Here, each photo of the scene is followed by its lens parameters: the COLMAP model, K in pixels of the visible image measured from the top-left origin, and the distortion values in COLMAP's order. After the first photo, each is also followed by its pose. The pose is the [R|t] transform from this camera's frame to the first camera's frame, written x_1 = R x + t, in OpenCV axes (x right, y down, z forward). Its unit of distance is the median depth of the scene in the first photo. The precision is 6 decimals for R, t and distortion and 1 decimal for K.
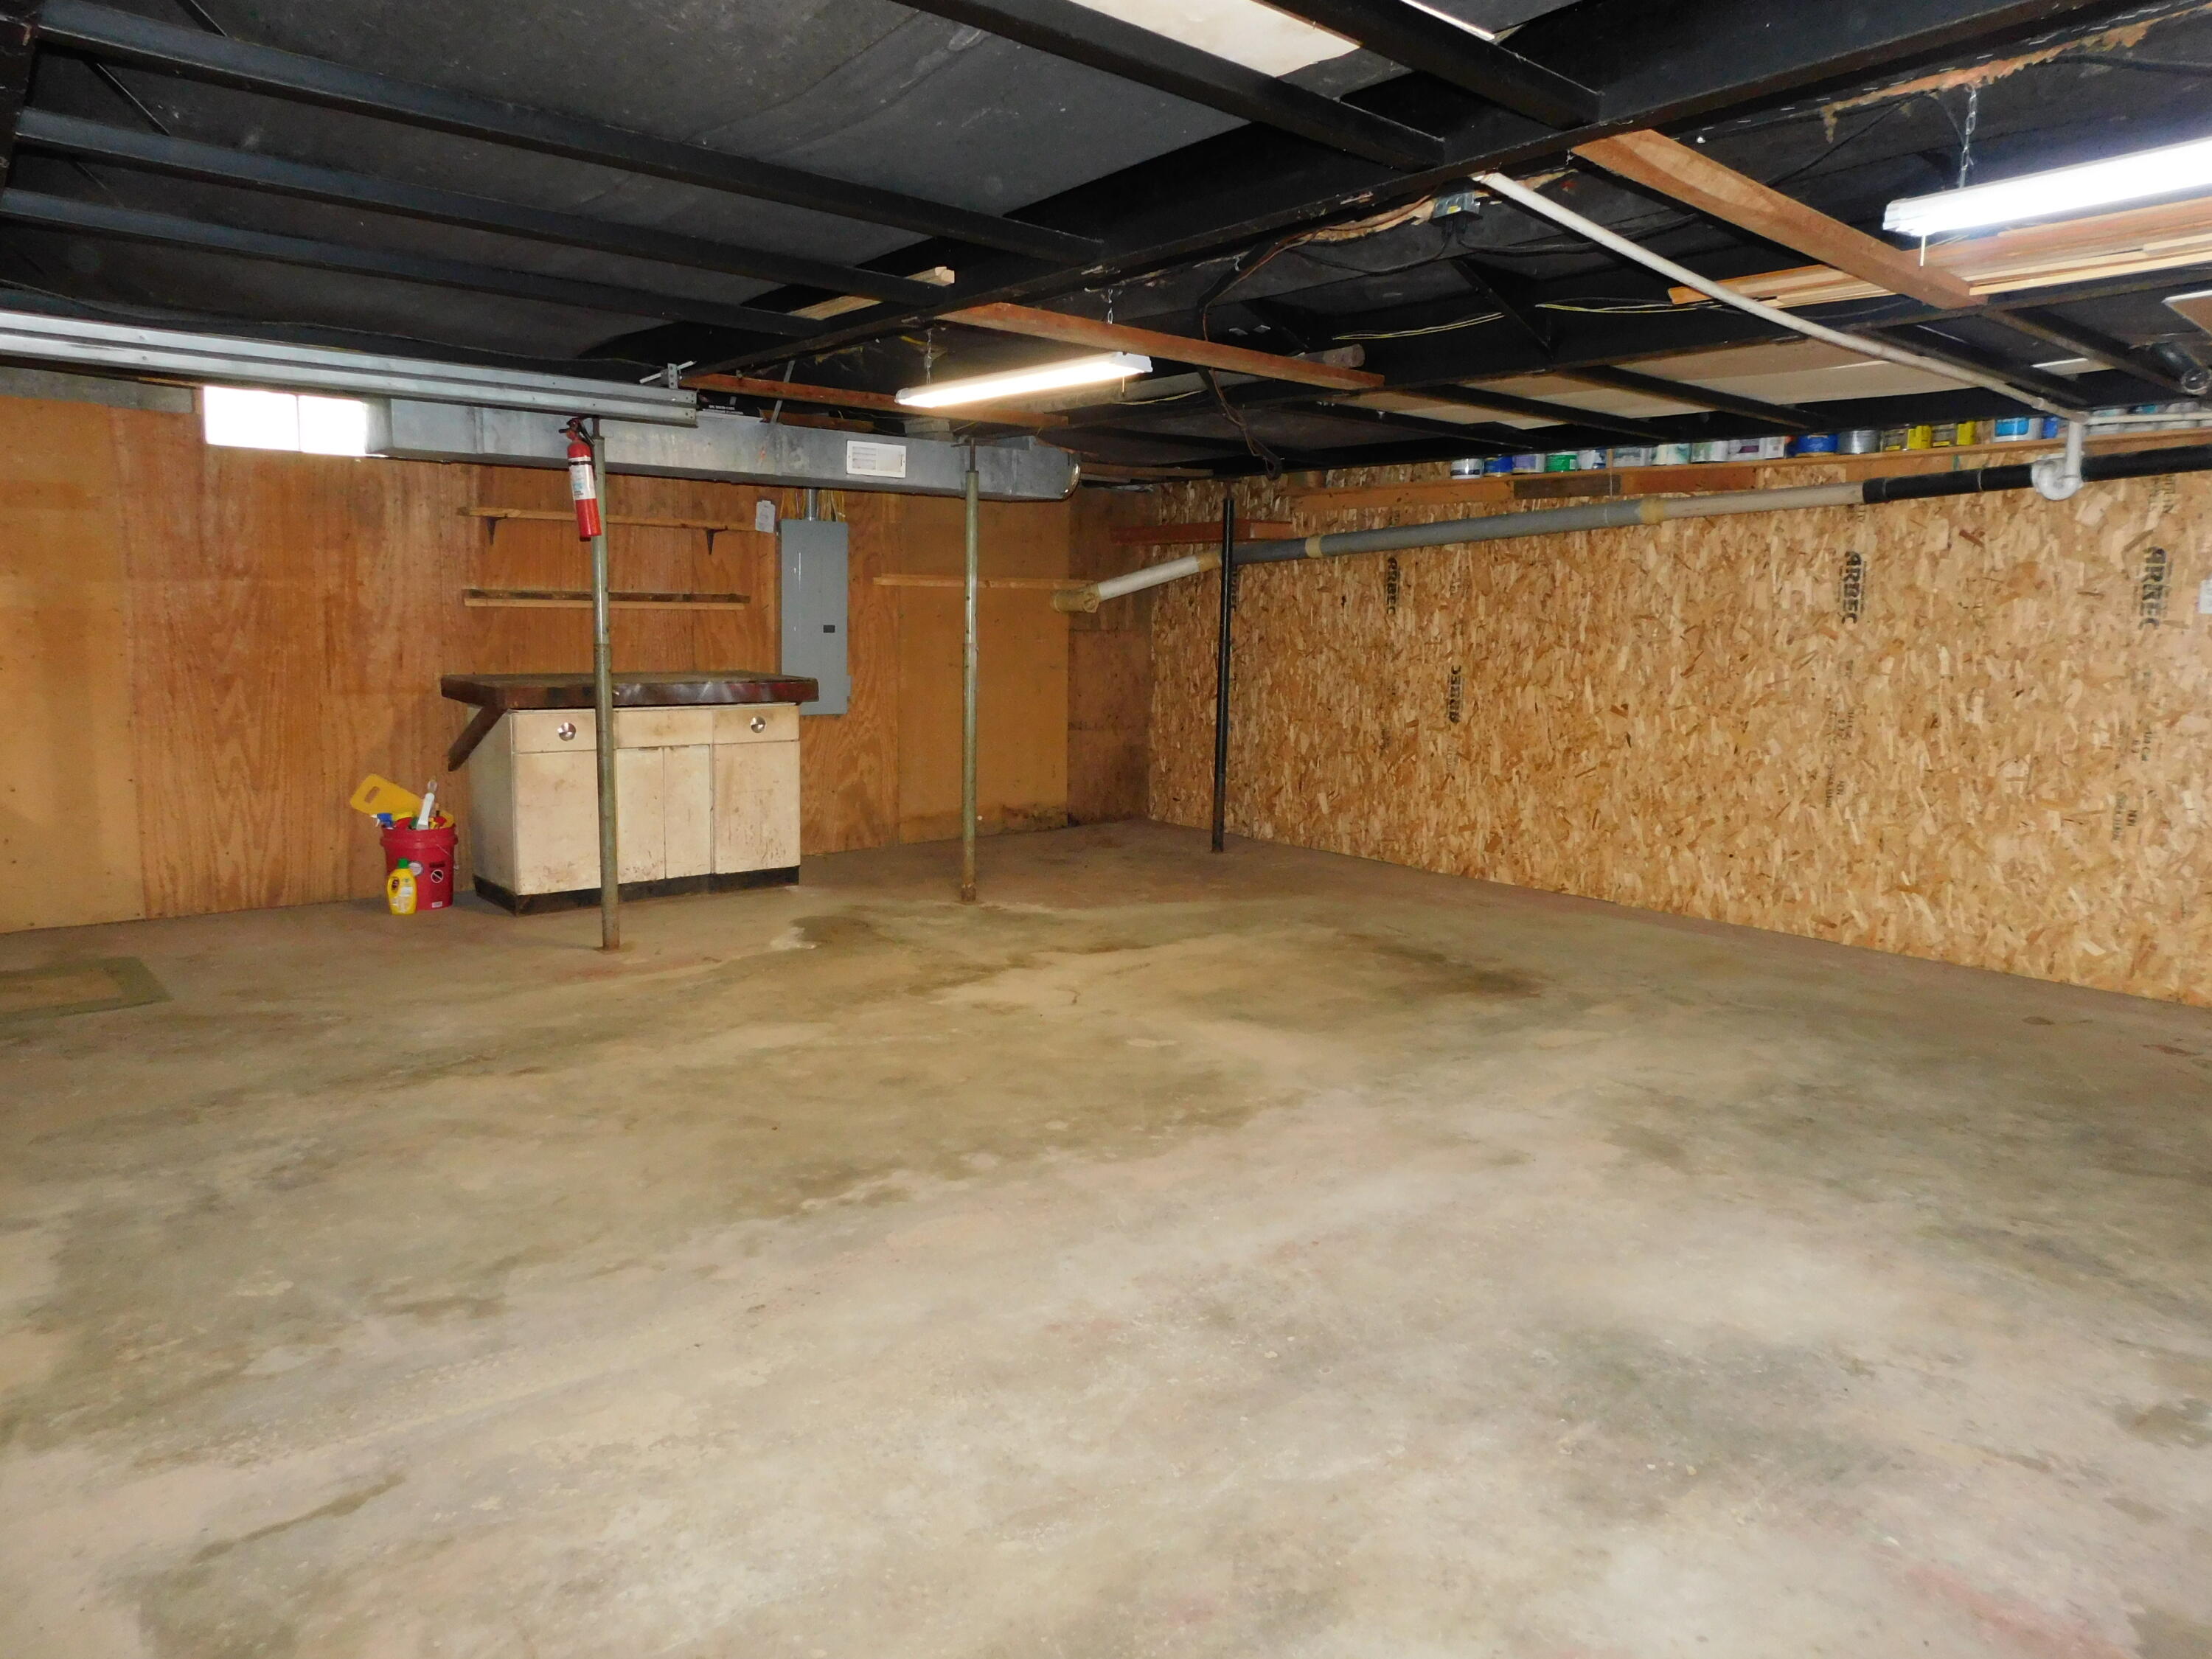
lens RADIAL K [[1450.8, 0, 1106.0], [0, 1450.8, 829.5], [0, 0, 1]] dist [-0.073668, 0.056764]
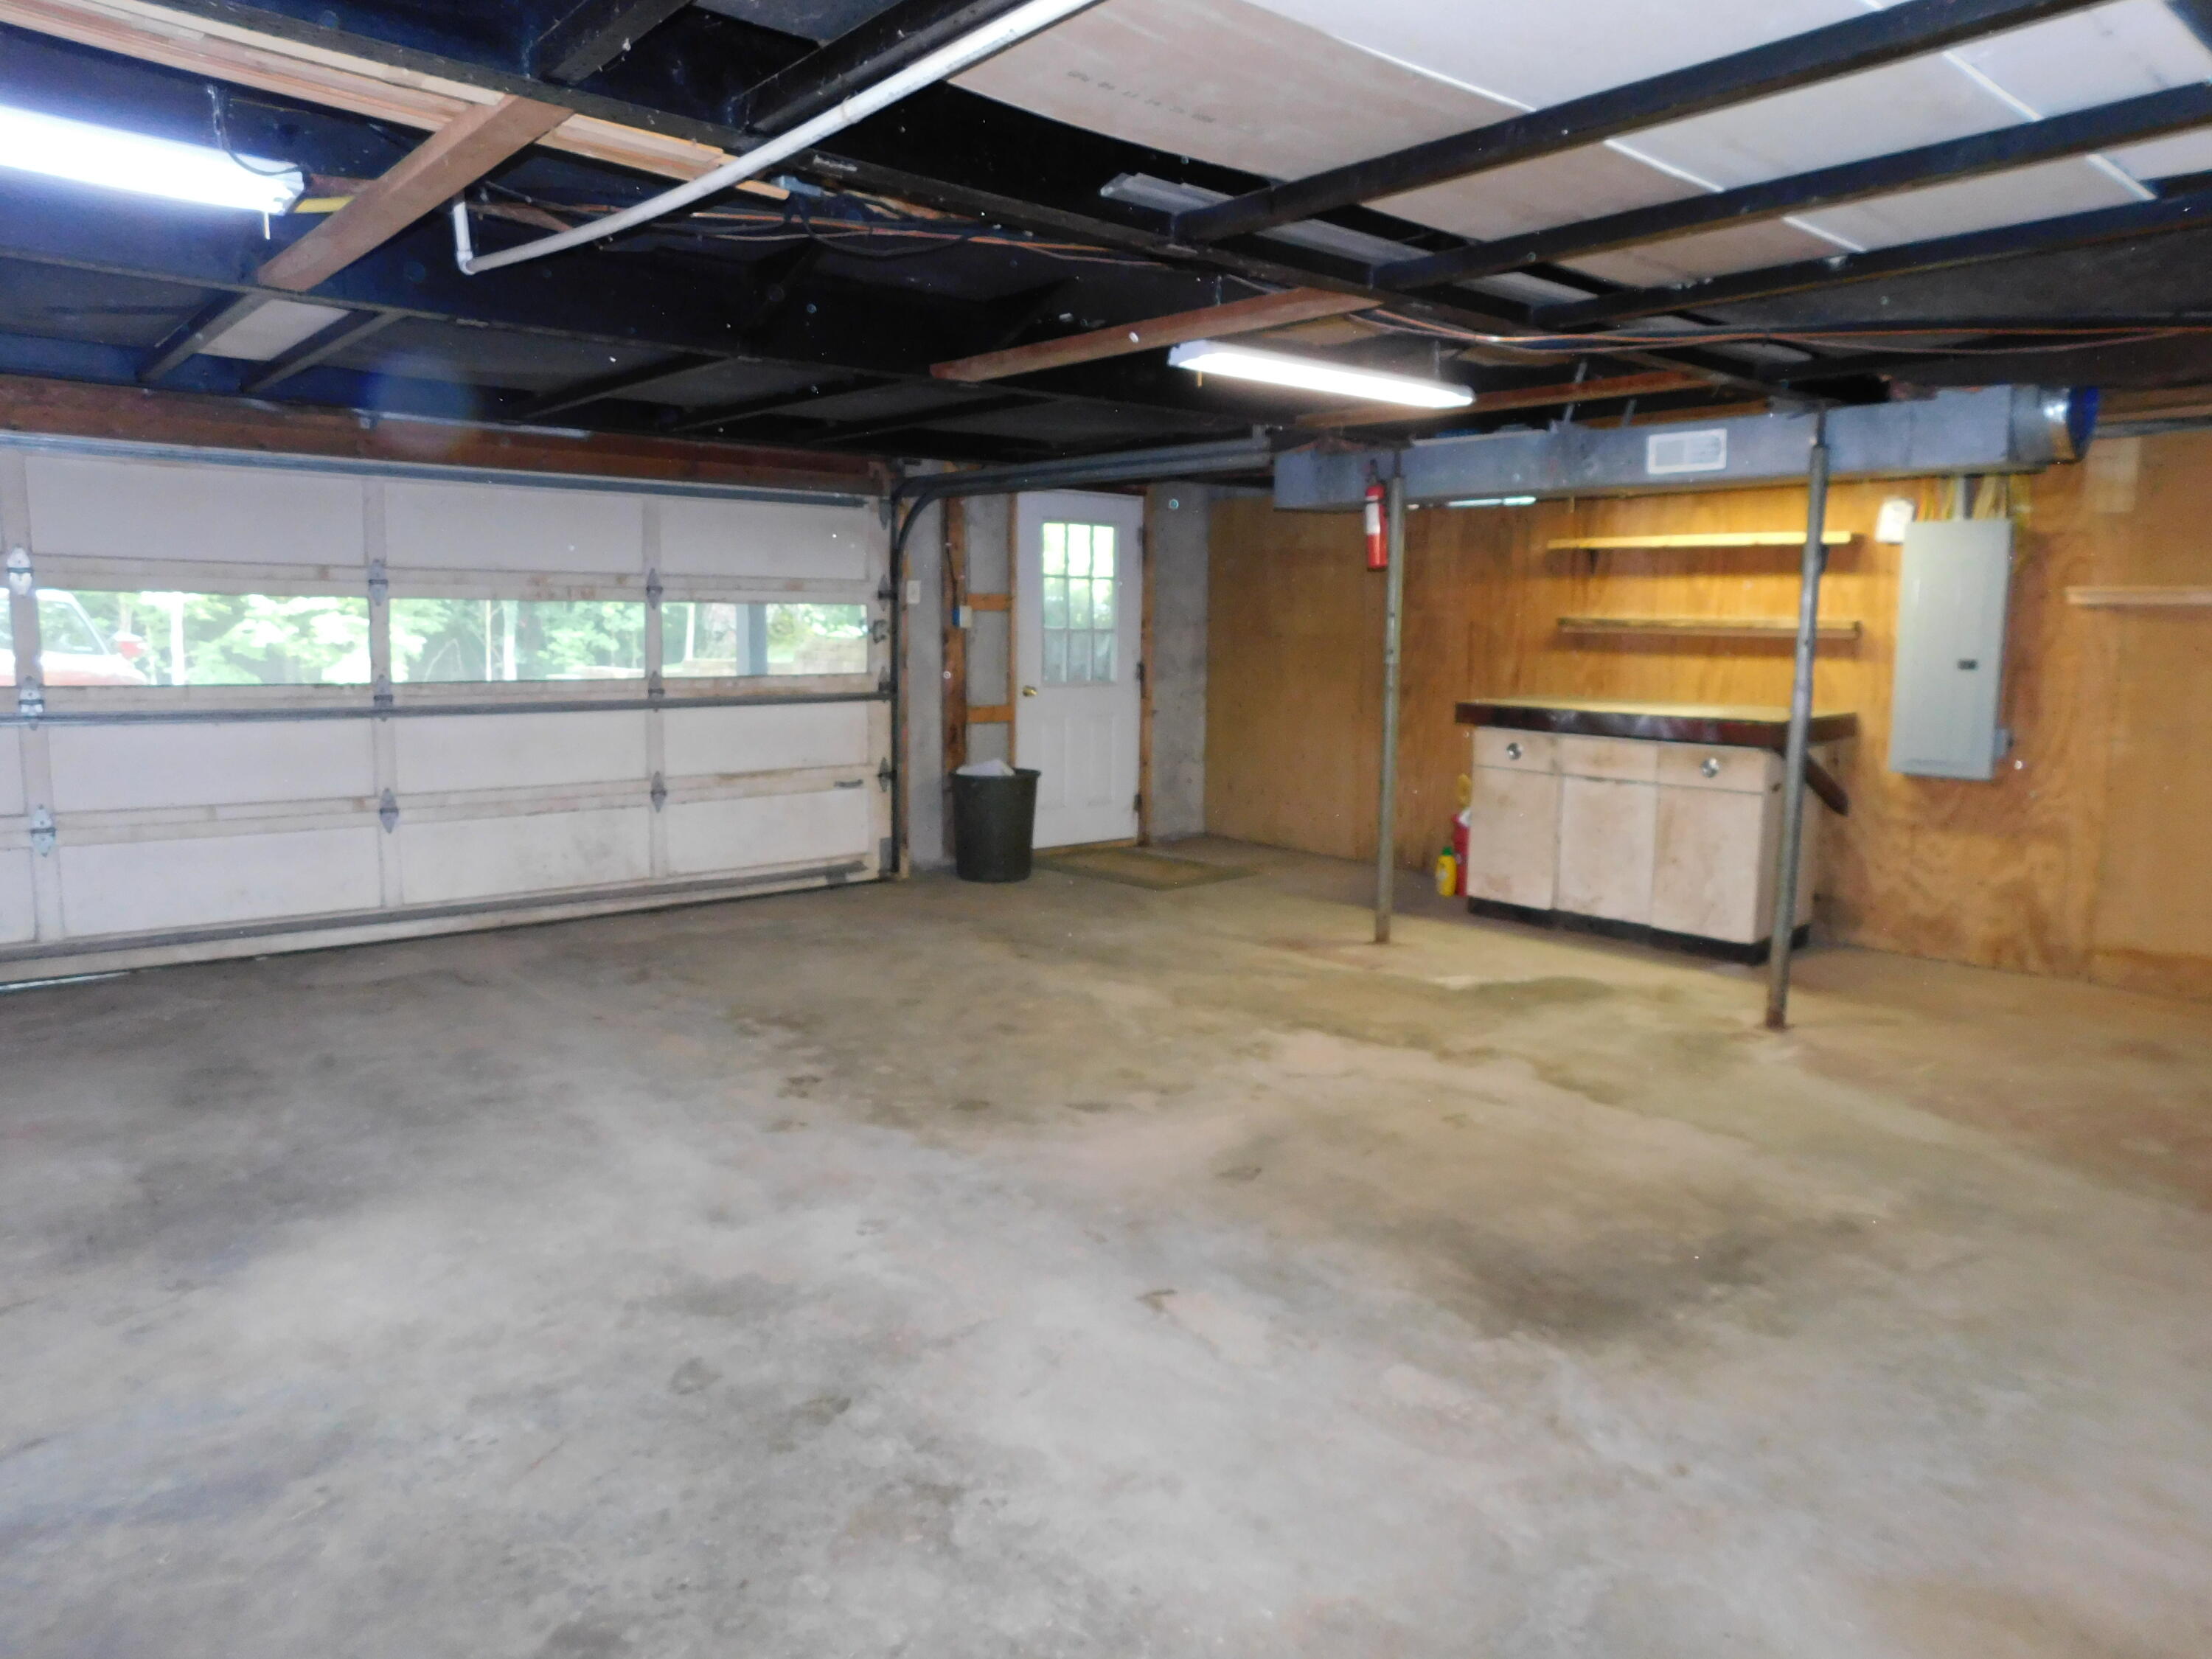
lens RADIAL K [[1450.8, 0, 1106.0], [0, 1450.8, 829.5], [0, 0, 1]] dist [-0.073668, 0.056764]
pose [[0.012852, 0.122693, -0.992361, 0.991841], [-0.153193, 0.980969, 0.119300, -0.135673], [0.988113, 0.150490, 0.031403, 1.005881]]
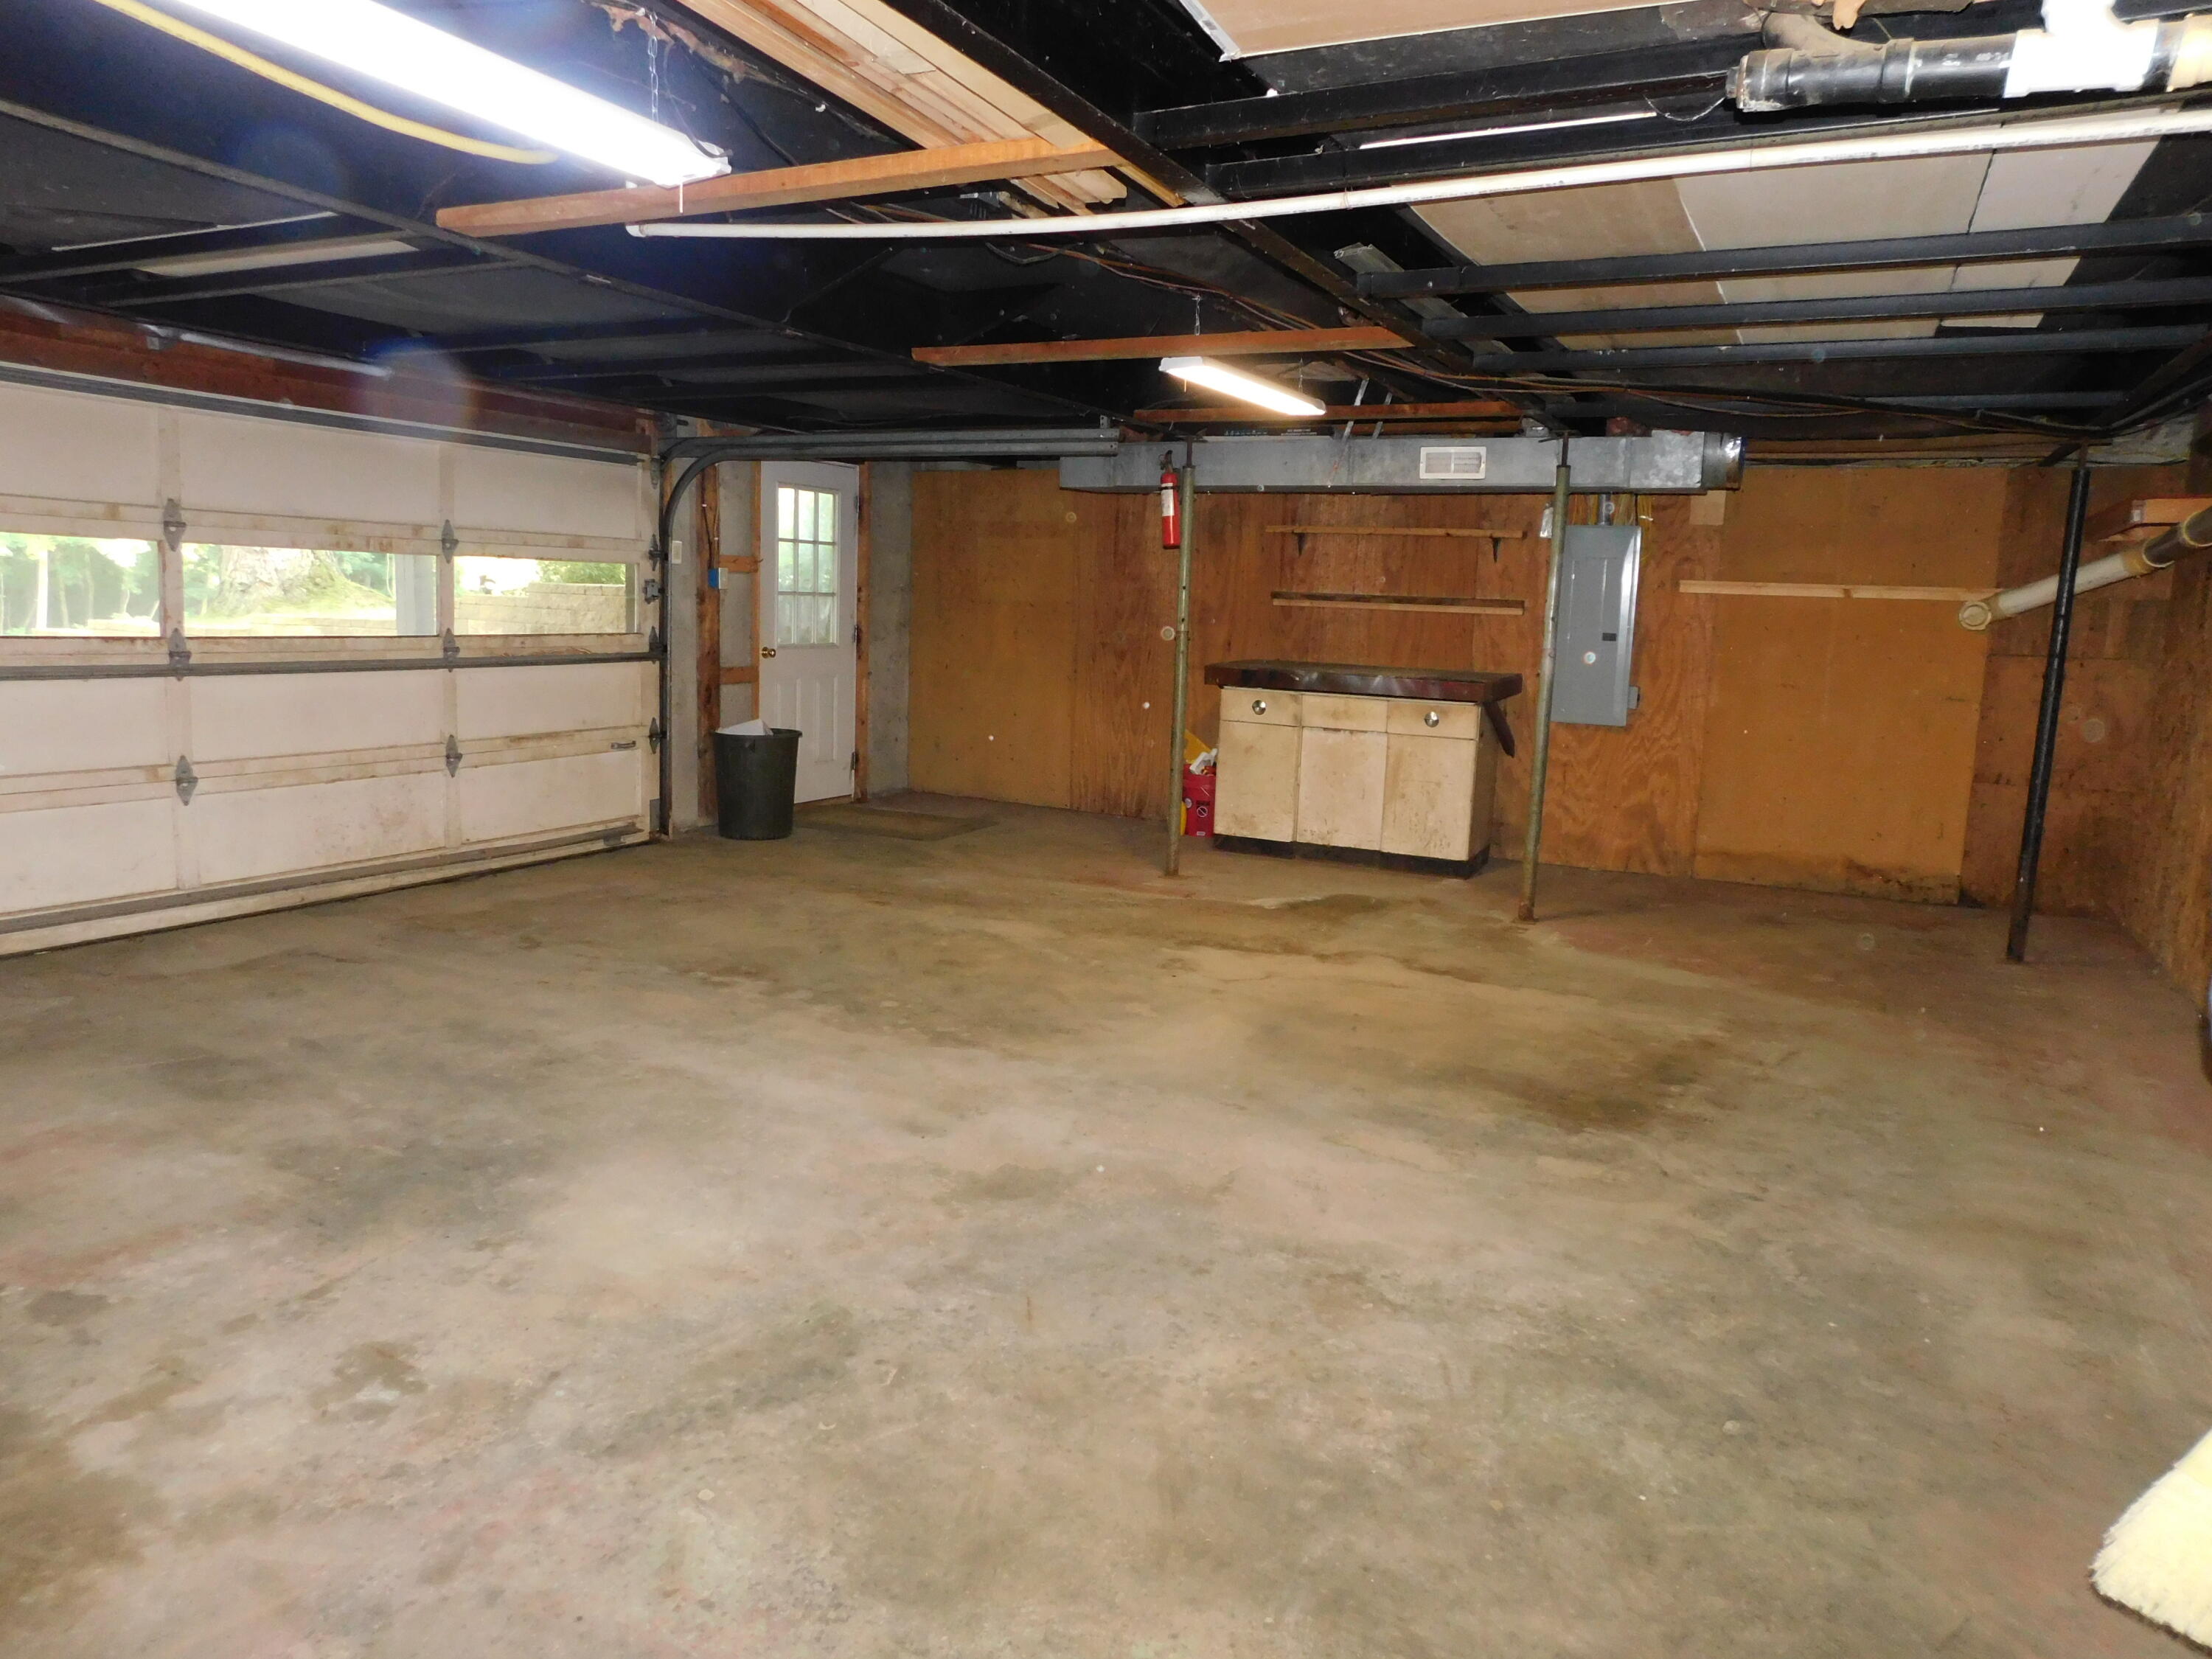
lens RADIAL K [[1449.3, 0, 1106.0], [0, 1449.3, 829.5], [0, 0, 1]] dist [-0.073731, 0.049846]
pose [[0.386861, 0.140554, -0.911363, 1.046316], [-0.160354, 0.983512, 0.083613, -0.070513], [0.908089, 0.113794, 0.403020, 0.588395]]
